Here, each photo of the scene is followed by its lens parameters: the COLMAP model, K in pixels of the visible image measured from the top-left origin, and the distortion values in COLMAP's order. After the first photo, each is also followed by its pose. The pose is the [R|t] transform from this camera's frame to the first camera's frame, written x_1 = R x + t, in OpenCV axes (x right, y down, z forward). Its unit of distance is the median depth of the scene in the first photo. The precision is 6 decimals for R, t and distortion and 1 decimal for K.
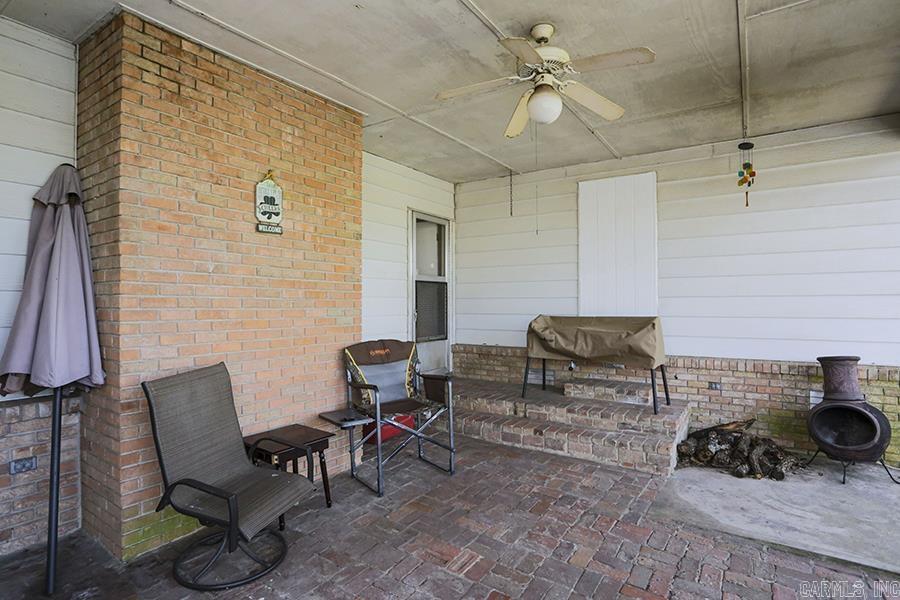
lens RADIAL K [[462.8, 0, 447.1], [0, 462.8, 310.7], [0, 0, 1]] dist [-0.071858, 0.026761]
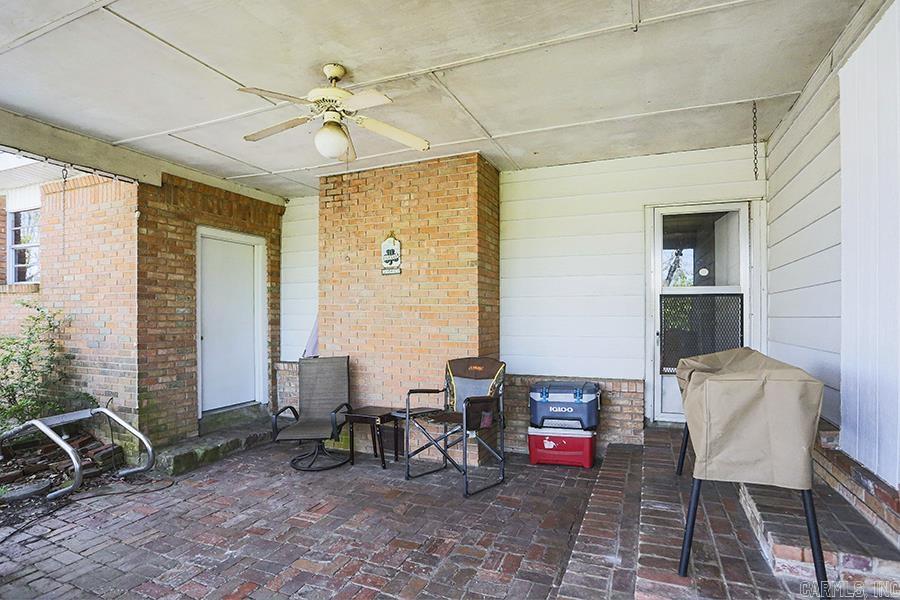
lens RADIAL K [[464.8, 0, 452.5], [0, 464.8, 329.9], [0, 0, 1]] dist [-0.073483, 0.027603]
pose [[0.200847, 0.029628, -0.979175, 1.077705], [-0.022380, 0.999420, 0.025650, -0.031487], [0.979367, 0.016762, 0.201393, 0.860009]]
